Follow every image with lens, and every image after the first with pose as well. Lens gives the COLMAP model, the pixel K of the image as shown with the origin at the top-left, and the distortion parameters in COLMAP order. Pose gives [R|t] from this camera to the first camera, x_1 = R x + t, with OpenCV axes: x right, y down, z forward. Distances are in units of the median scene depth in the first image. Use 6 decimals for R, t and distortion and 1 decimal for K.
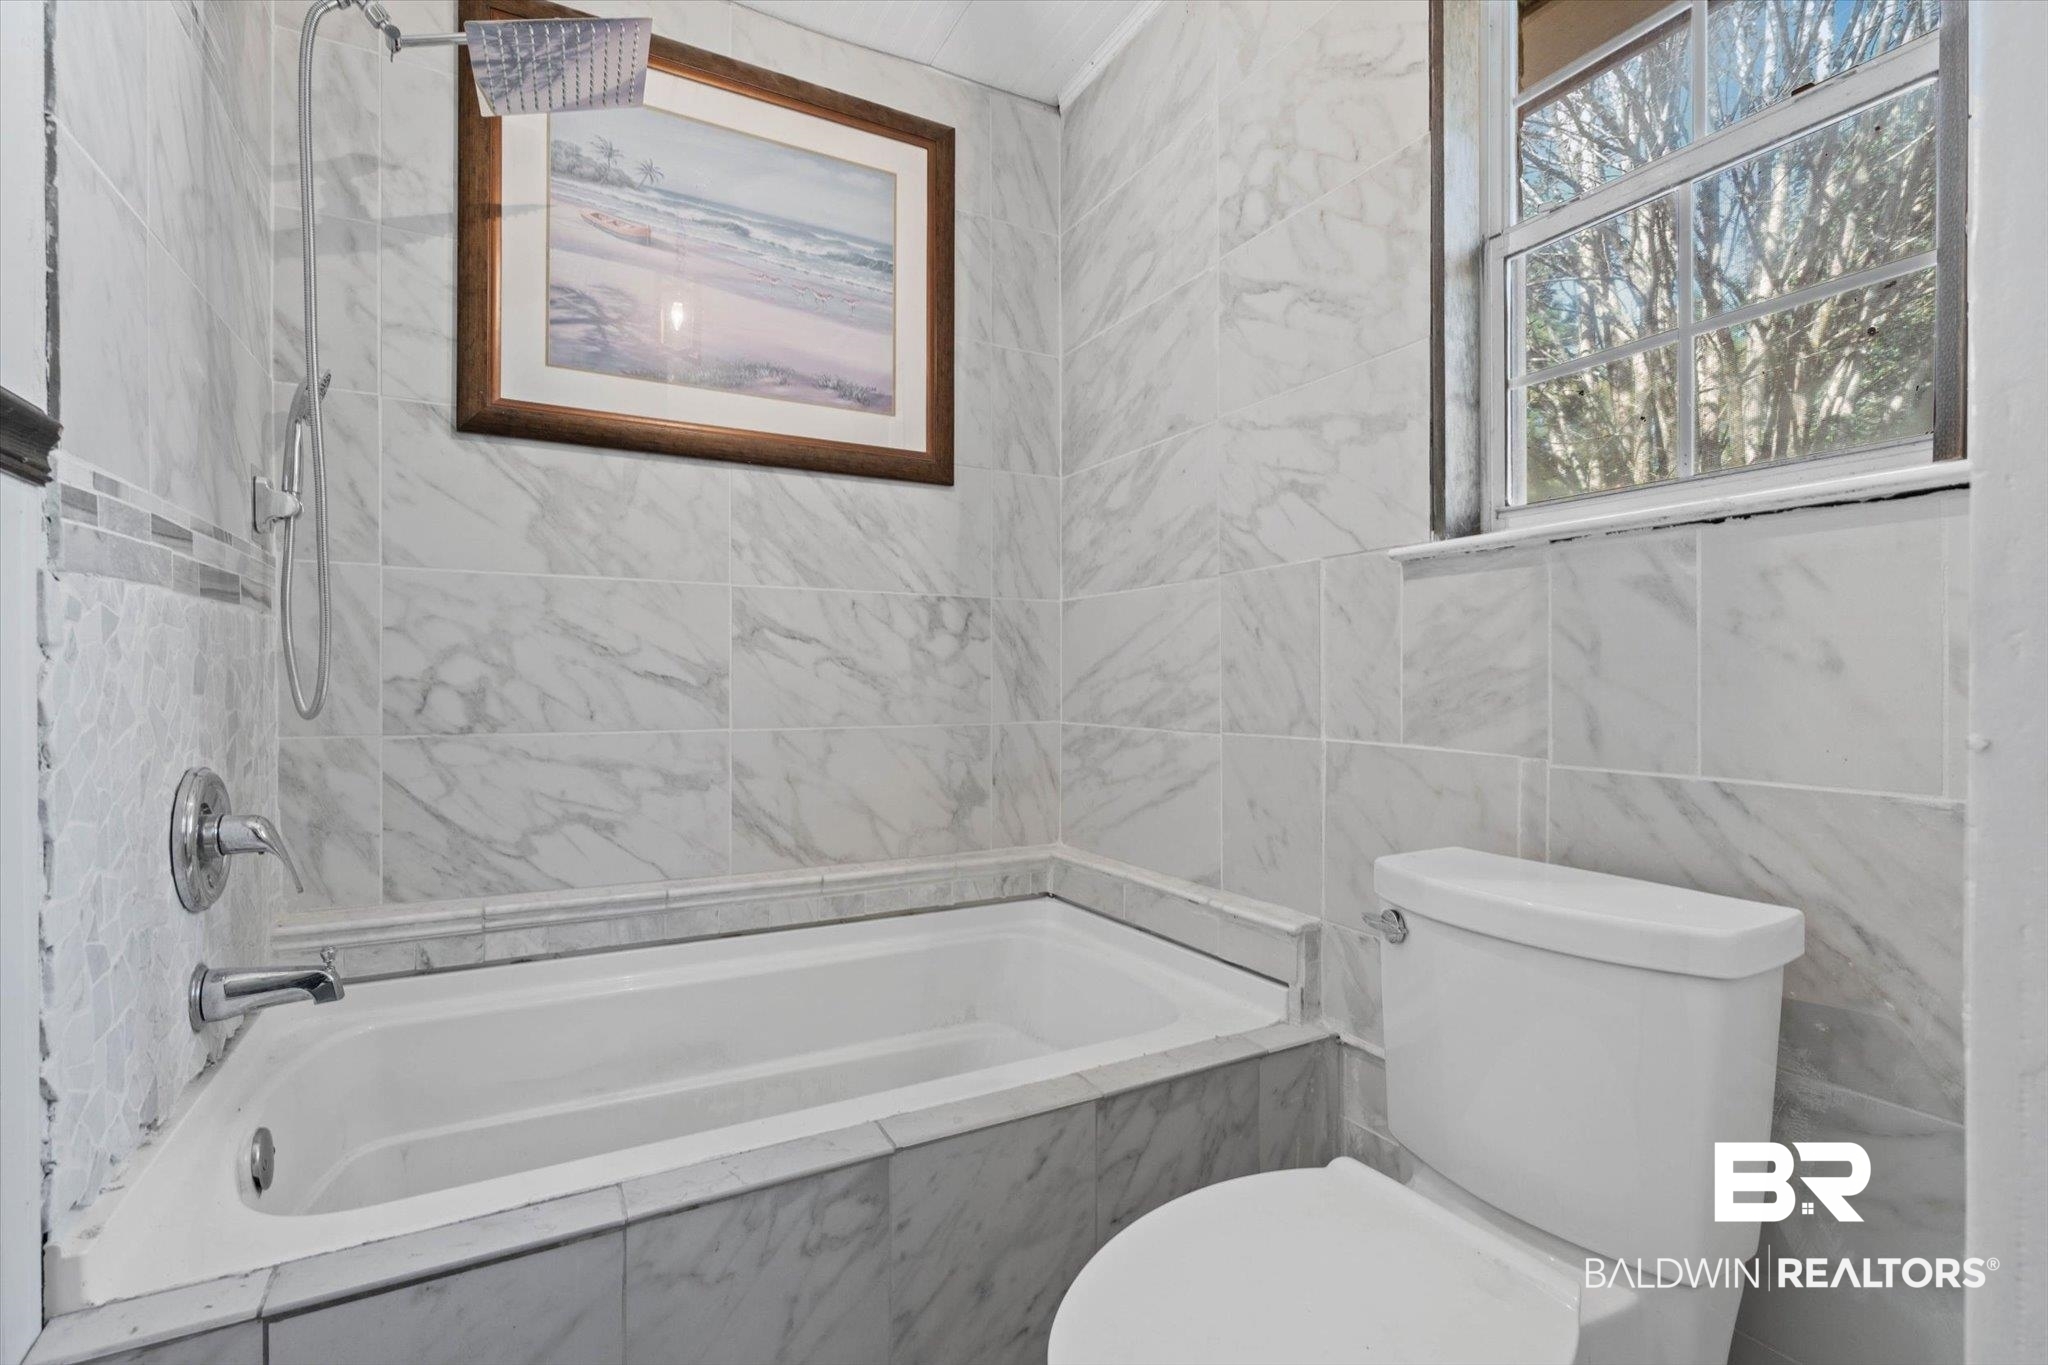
lens RADIAL K [[942.2, 0, 1023.4], [0, 942.2, 680.7], [0, 0, 1]] dist [-0.001516, 0.001504]
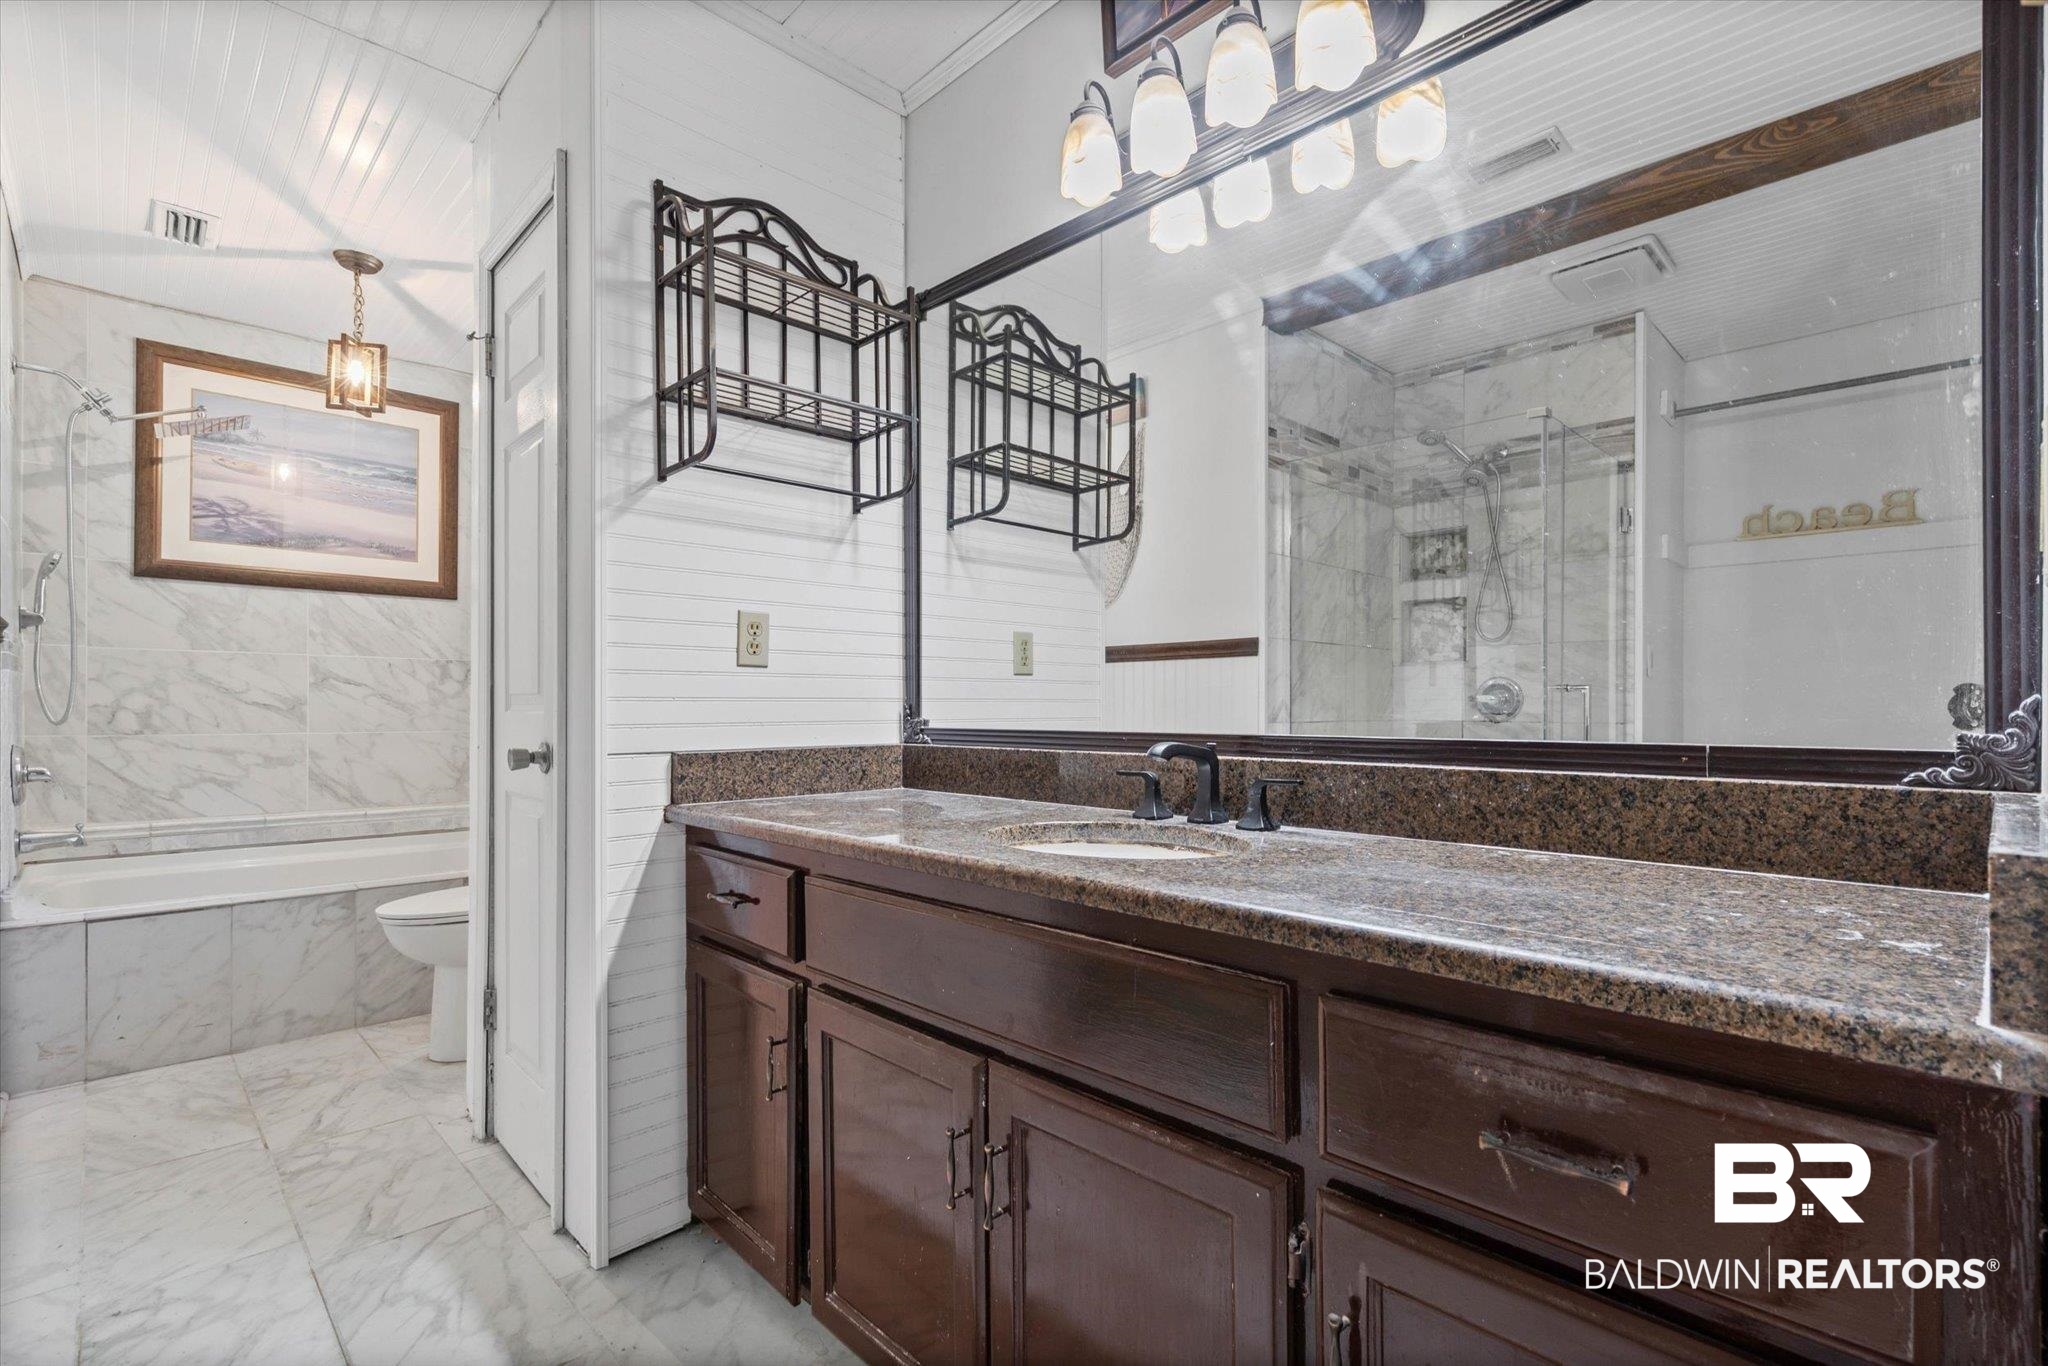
lens RADIAL K [[942.2, 0, 1027.5], [0, 942.2, 703.1], [0, 0, 1]] dist [-0.001516, 0.001504]
pose [[0.960741, 0.003477, 0.277426, 0.573350], [-0.003092, 0.999994, -0.001828, -0.008539], [-0.277430, 0.000898, 0.960745, -1.256526]]
